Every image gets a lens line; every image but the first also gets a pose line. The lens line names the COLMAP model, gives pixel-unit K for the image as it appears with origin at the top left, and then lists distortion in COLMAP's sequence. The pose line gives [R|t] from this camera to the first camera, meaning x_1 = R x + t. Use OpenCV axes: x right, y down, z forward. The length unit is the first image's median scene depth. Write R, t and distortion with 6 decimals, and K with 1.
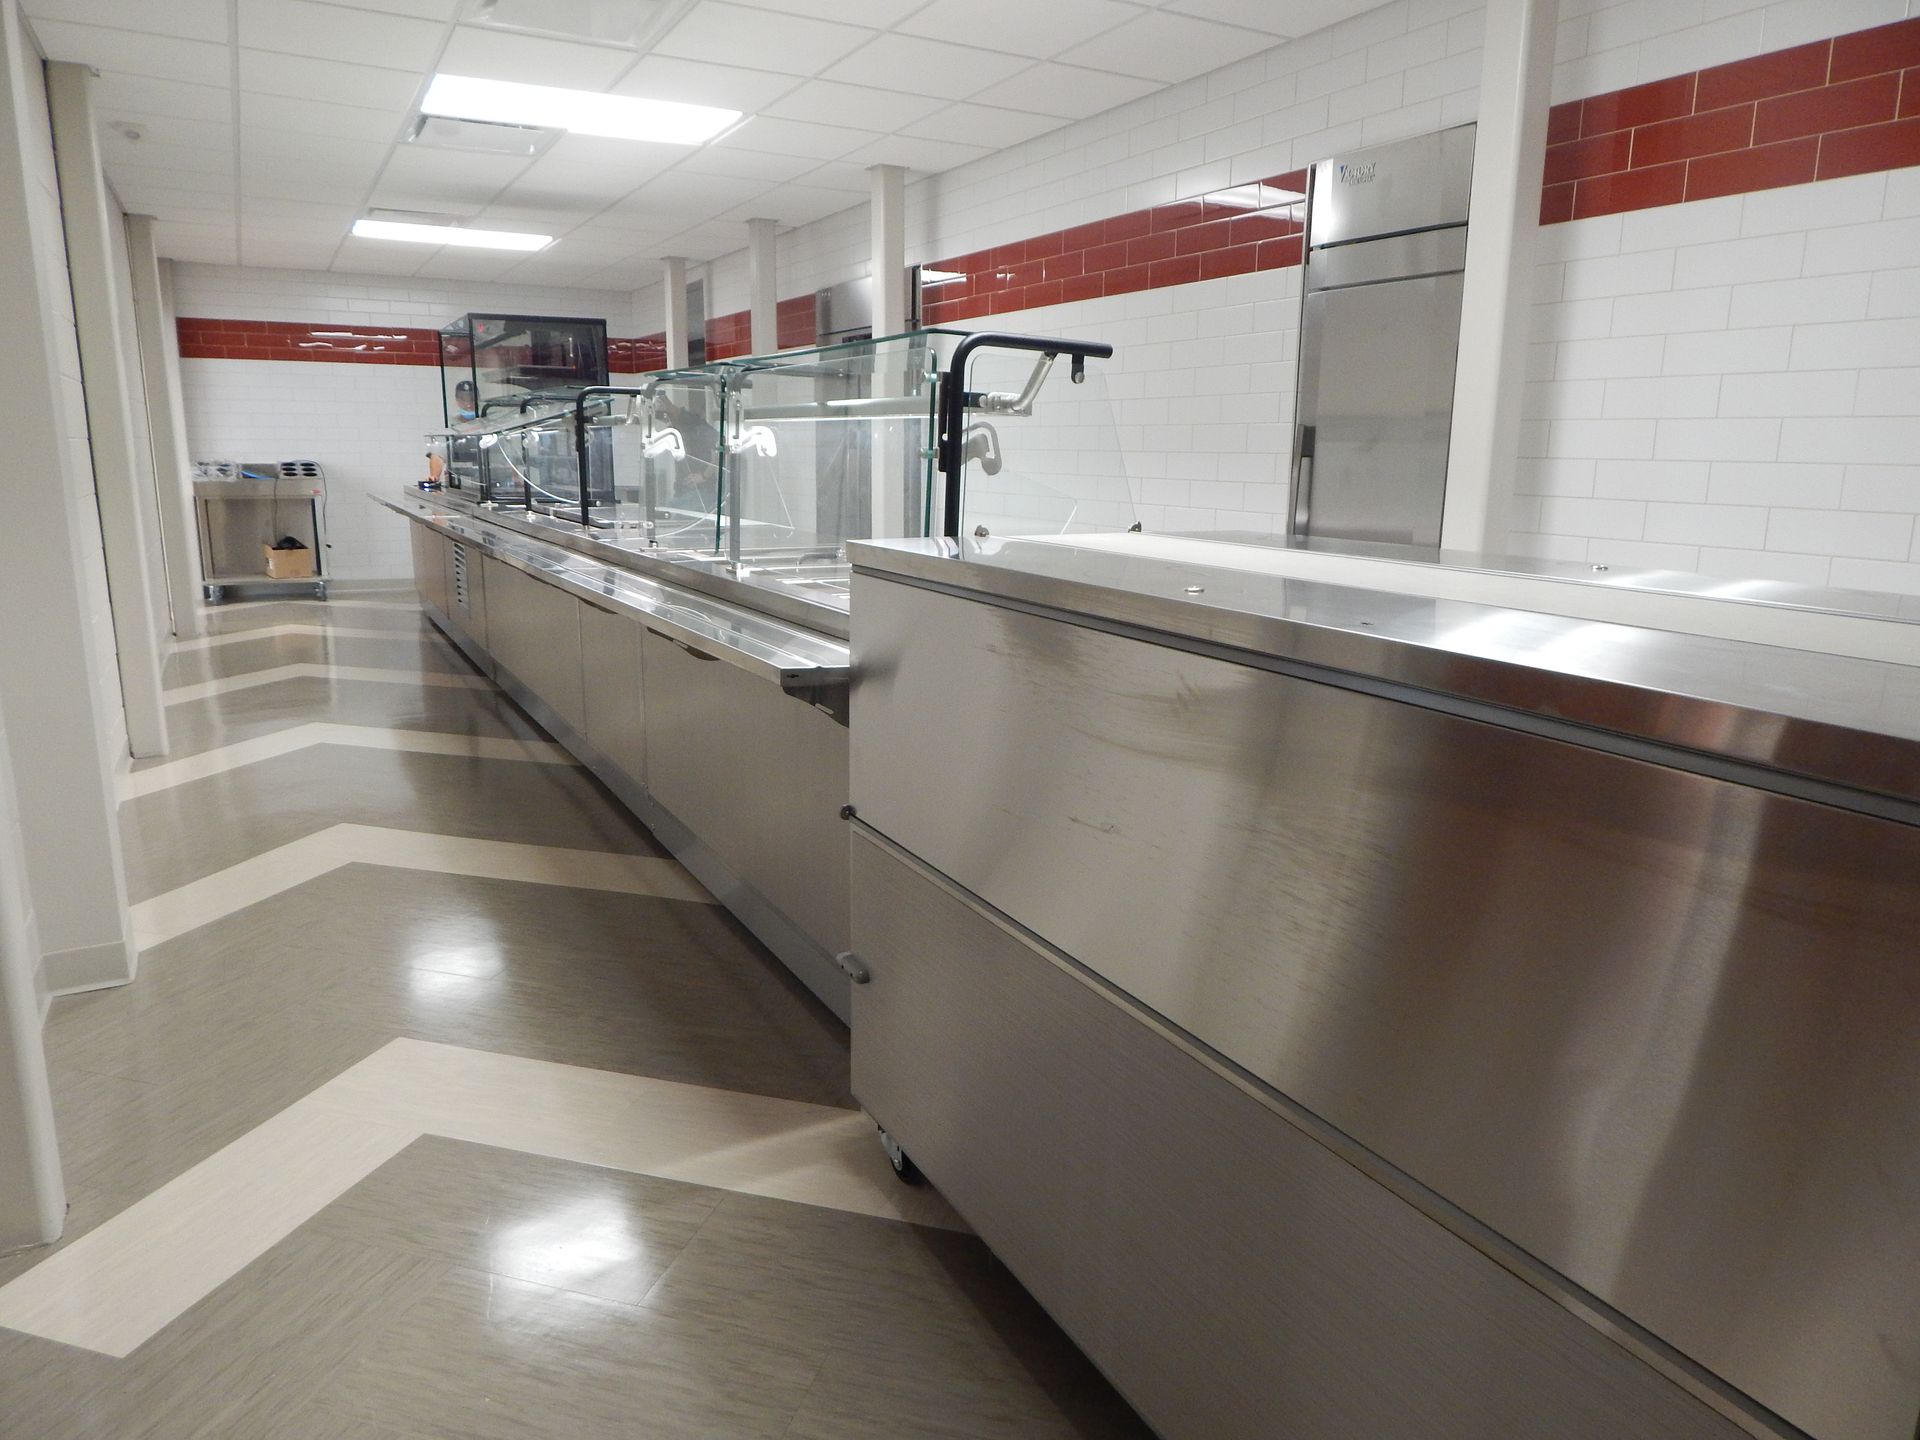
lens RADIAL K [[1271.3, 0, 951.0], [0, 1271.3, 720.9], [0, 0, 1]] dist [0.041772, -0.018807]
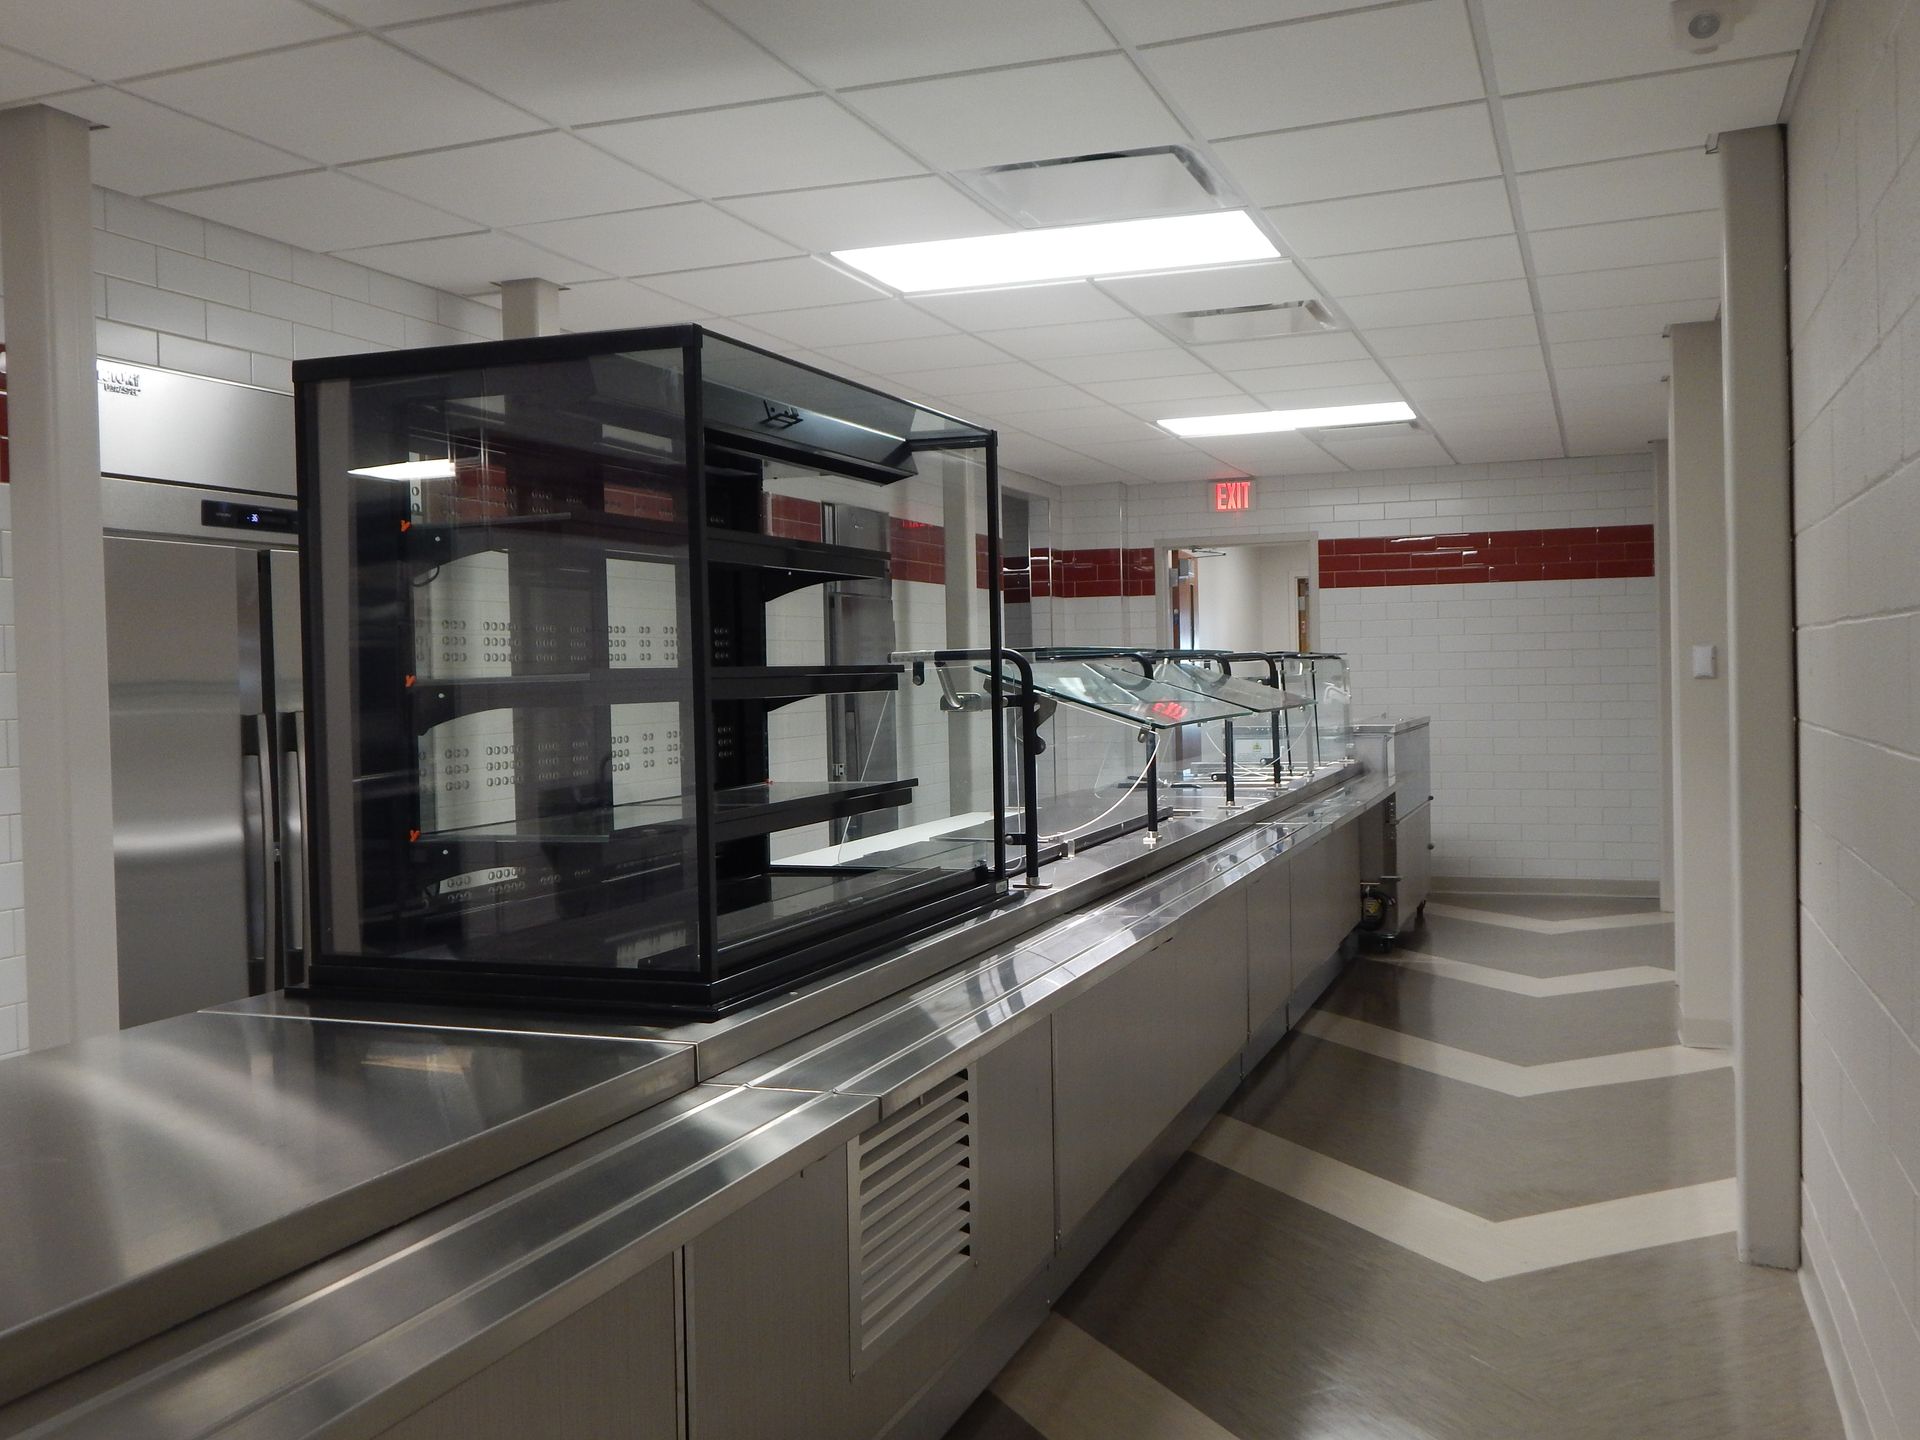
lens RADIAL K [[1793.0, 0, 956.1], [0, 1793.0, 719.7], [0, 0, 1]] dist [0.038152, 0.000000]
pose [[-0.663512, -0.015537, 0.748004, -1.042547], [0.168426, 0.971019, 0.169571, -0.432706], [-0.728961, 0.238496, -0.641666, 1.829646]]
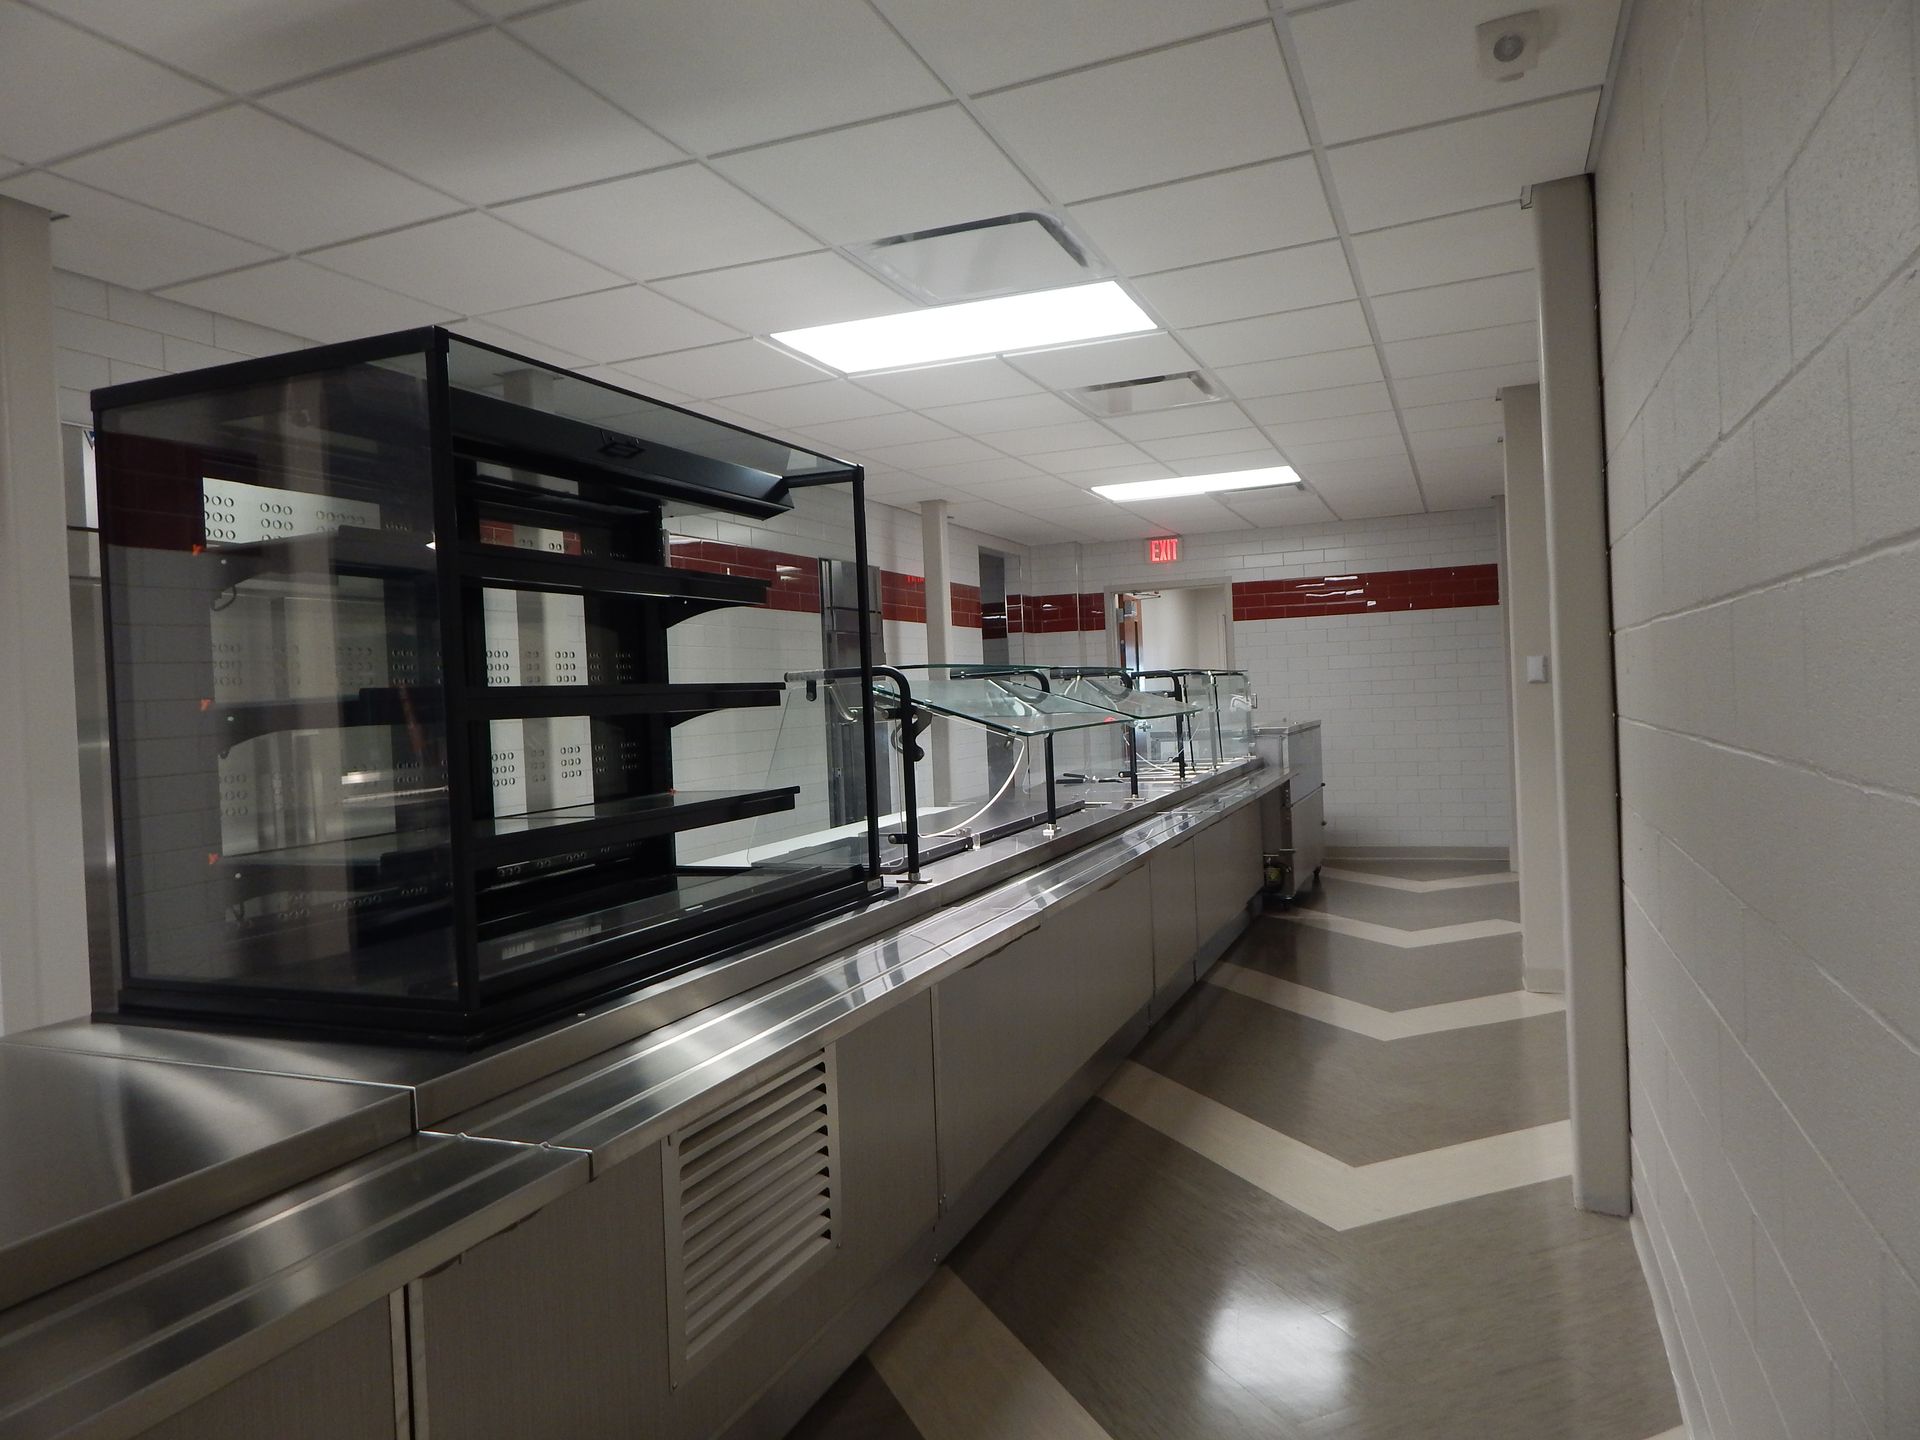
lens RADIAL K [[1271.3, 0, 961.7], [0, 1271.3, 720.1], [0, 0, 1]] dist [0.041772, -0.018807]
pose [[-0.634412, 0.003063, 0.772989, -0.944289], [0.193924, 0.968643, 0.155320, -0.375116], [-0.748274, 0.248438, -0.615113, 1.605322]]
